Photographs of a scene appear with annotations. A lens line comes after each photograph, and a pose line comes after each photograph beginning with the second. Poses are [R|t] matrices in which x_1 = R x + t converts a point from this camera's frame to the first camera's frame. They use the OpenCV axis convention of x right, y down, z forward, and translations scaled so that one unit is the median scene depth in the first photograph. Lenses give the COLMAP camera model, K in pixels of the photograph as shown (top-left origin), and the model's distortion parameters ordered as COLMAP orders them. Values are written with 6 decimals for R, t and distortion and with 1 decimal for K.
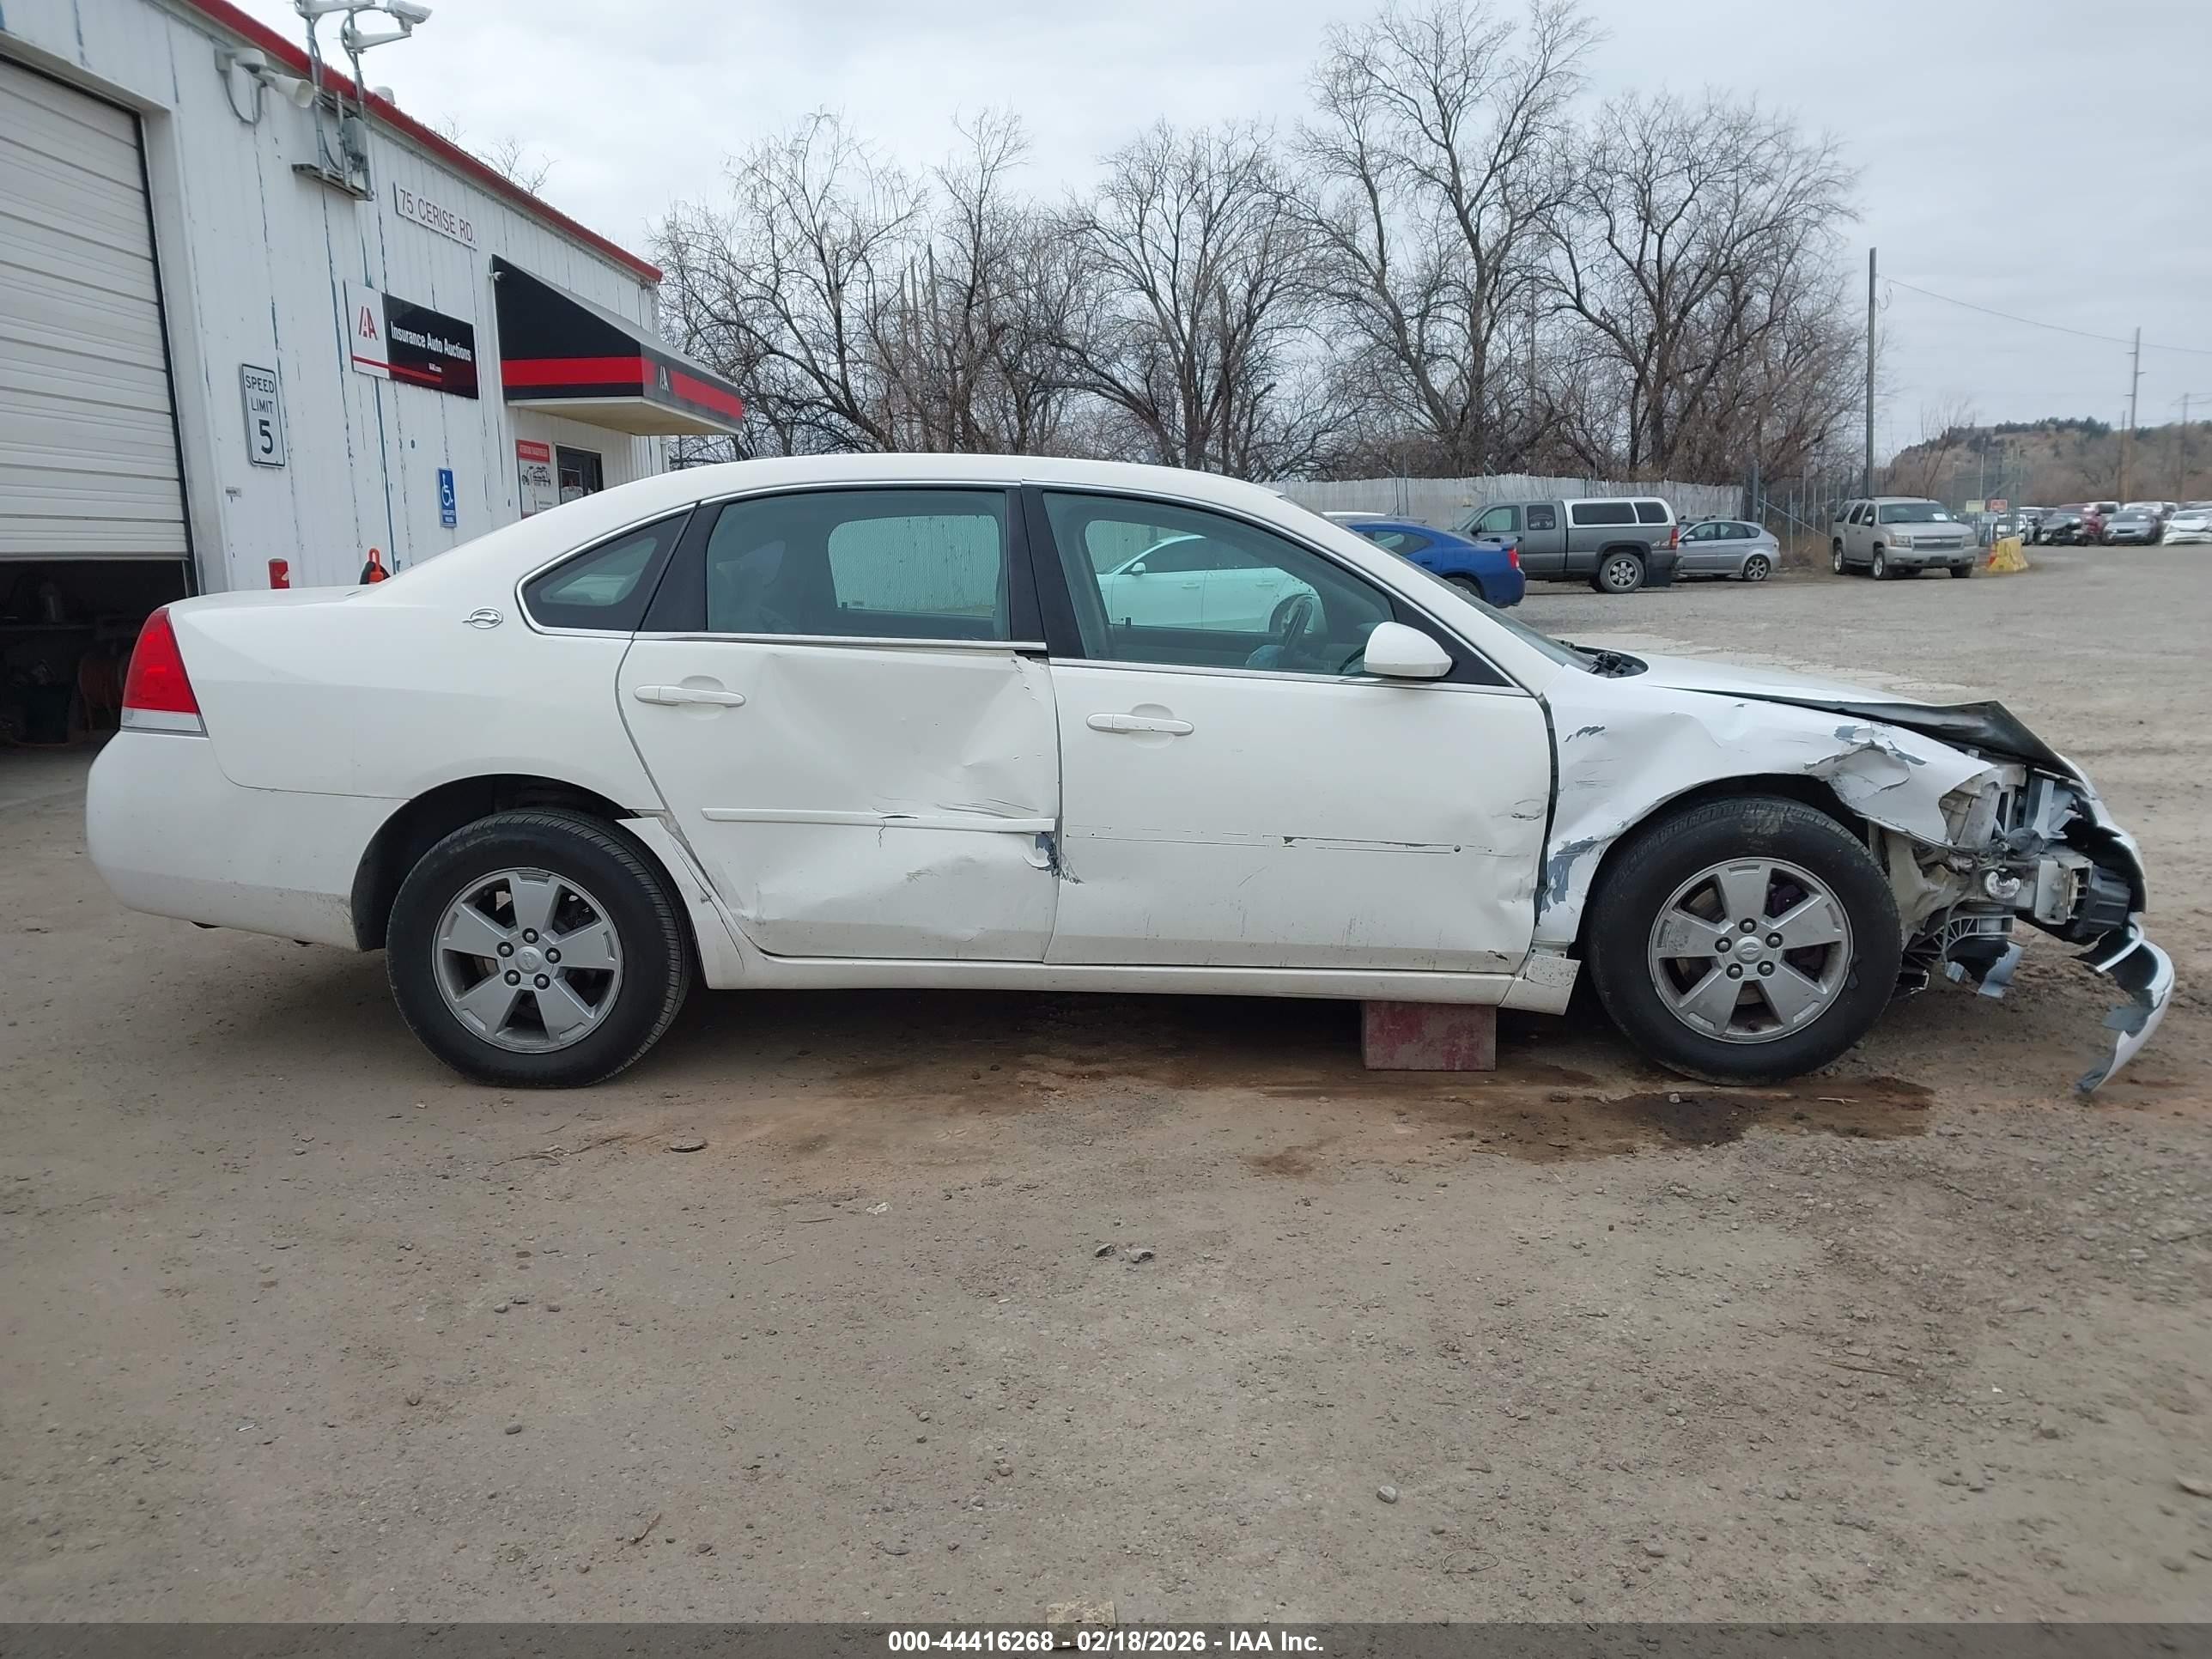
lens RADIAL K [[1717.1, 0, 1138.7], [0, 1717.1, 813.8], [0, 0, 1]] dist [0.043620, -0.041110]
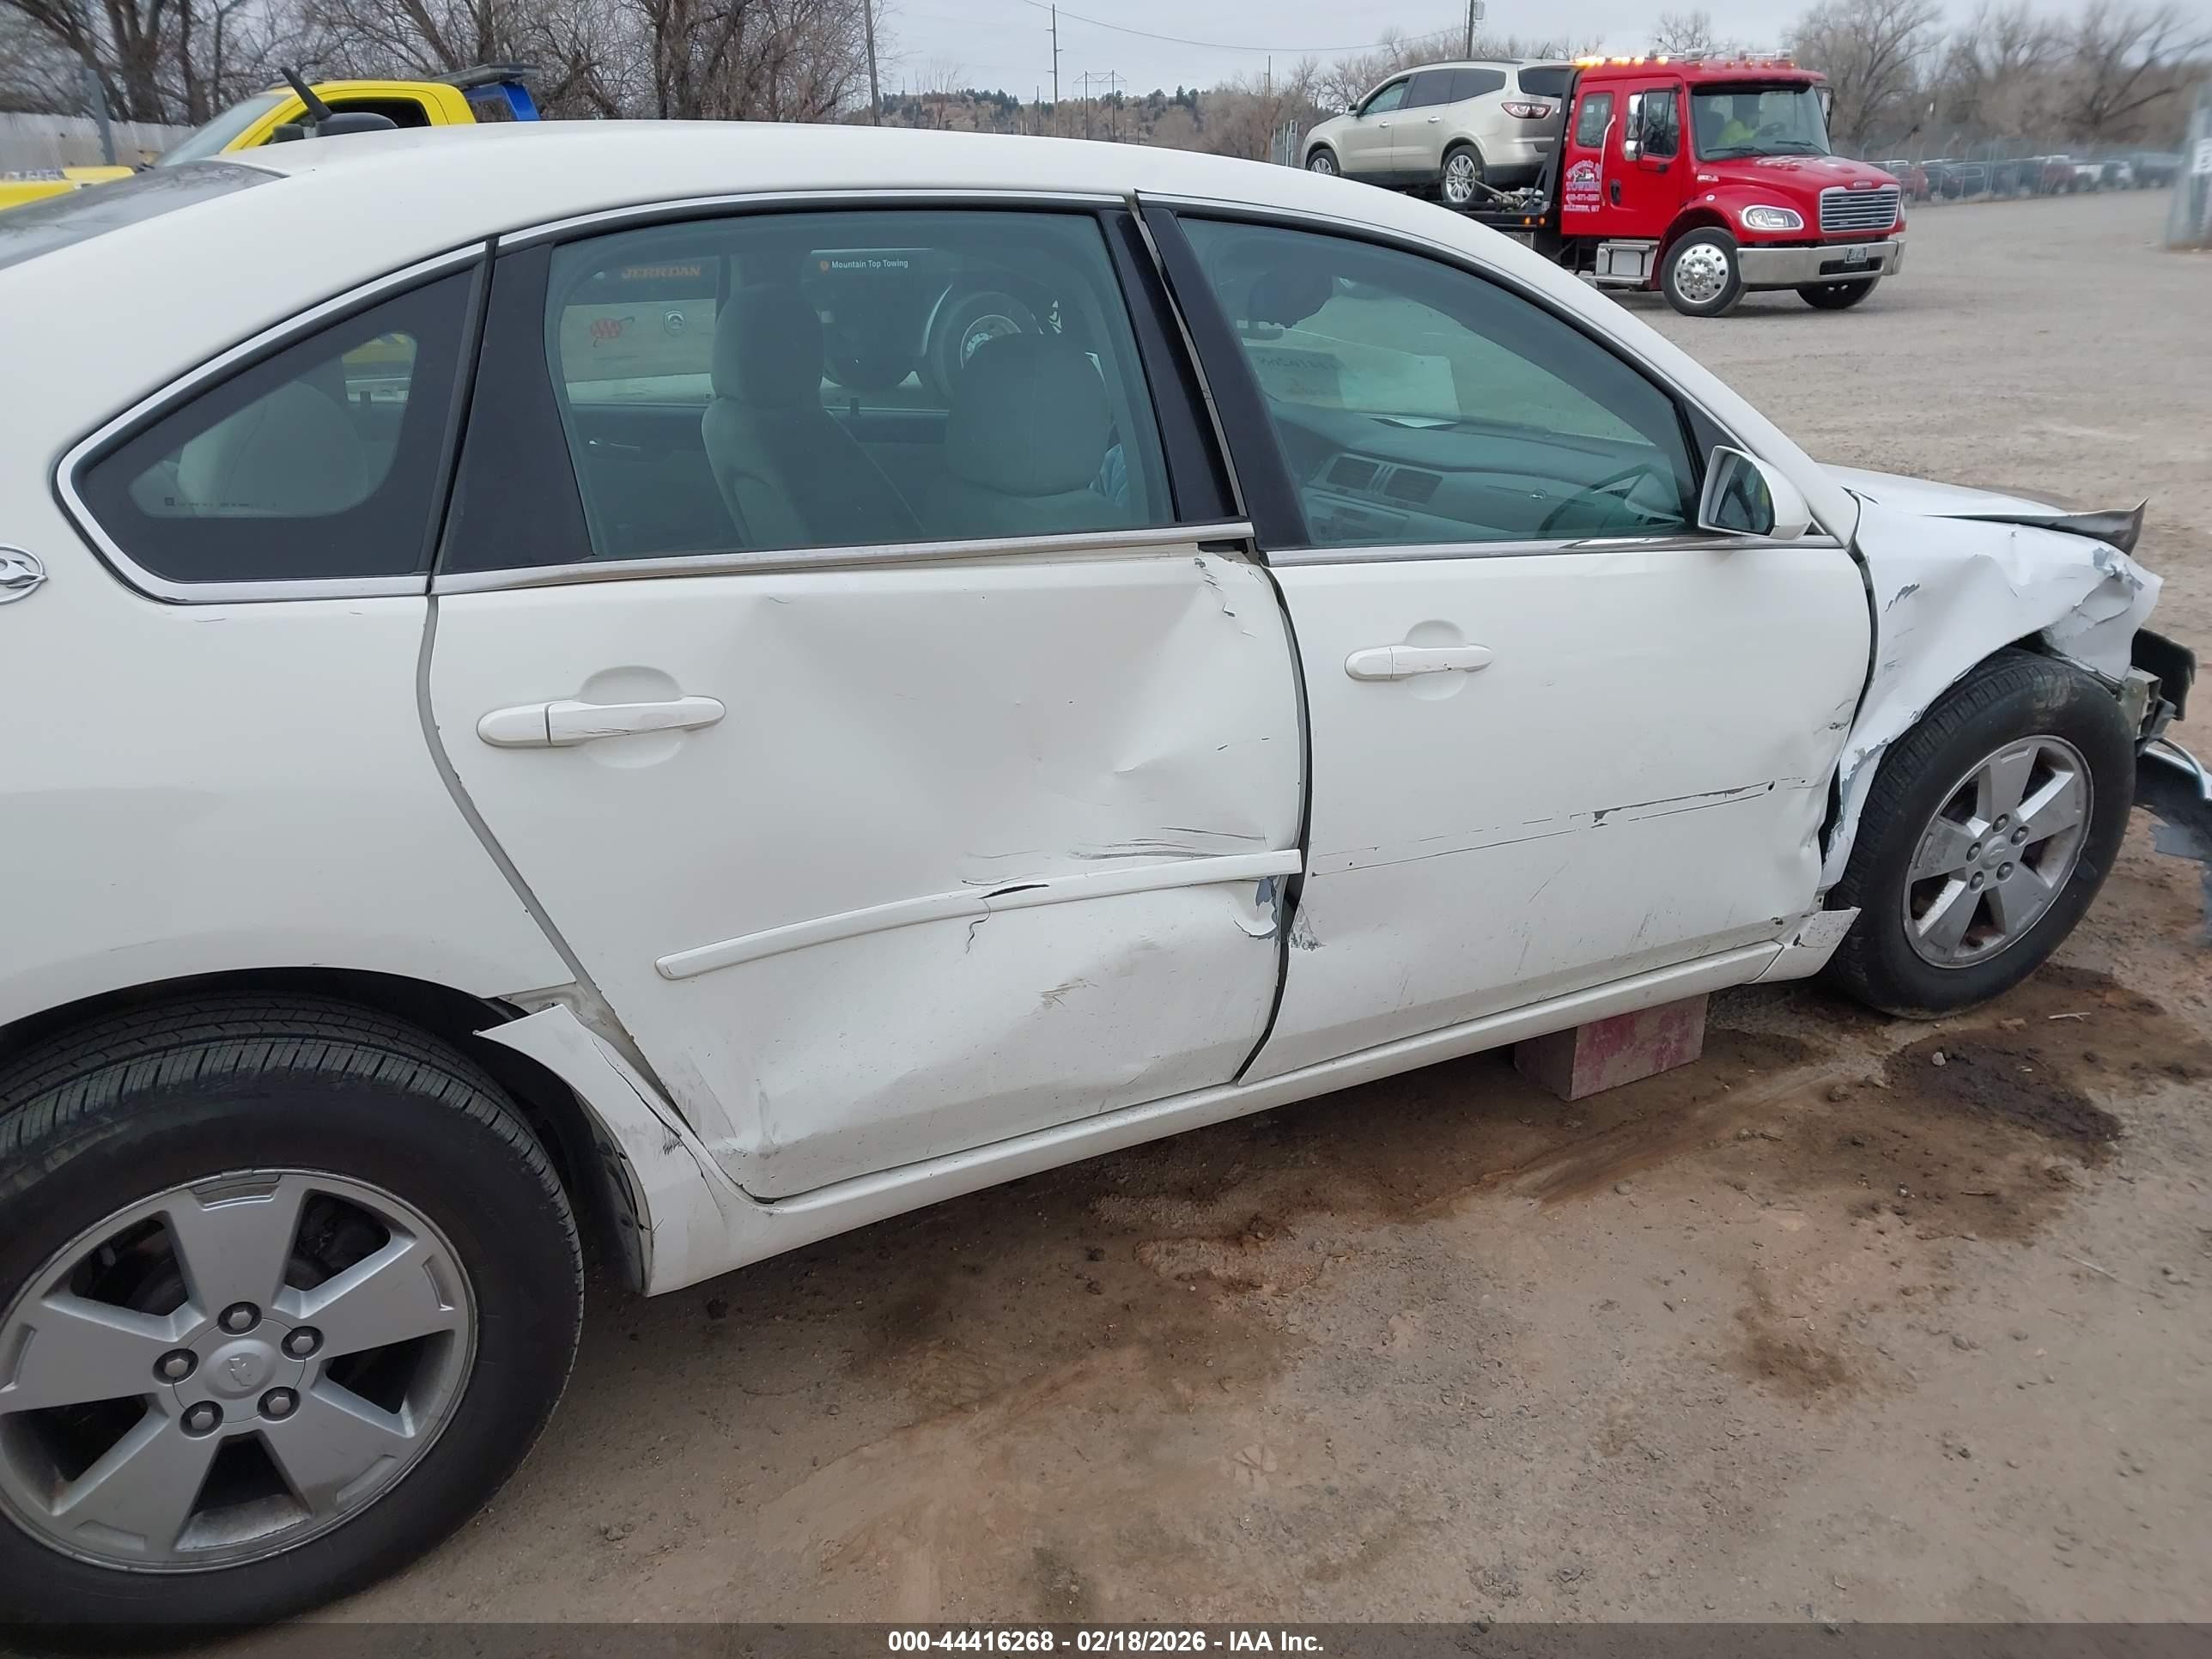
lens RADIAL K [[1717.1, 0, 1098.6], [0, 1717.1, 817.4], [0, 0, 1]] dist [0.043620, -0.041110]
pose [[0.858262, -0.162624, 0.486765, -0.345007], [0.071232, 0.977035, 0.200822, -0.113900], [-0.508245, -0.137685, 0.850135, 0.530733]]
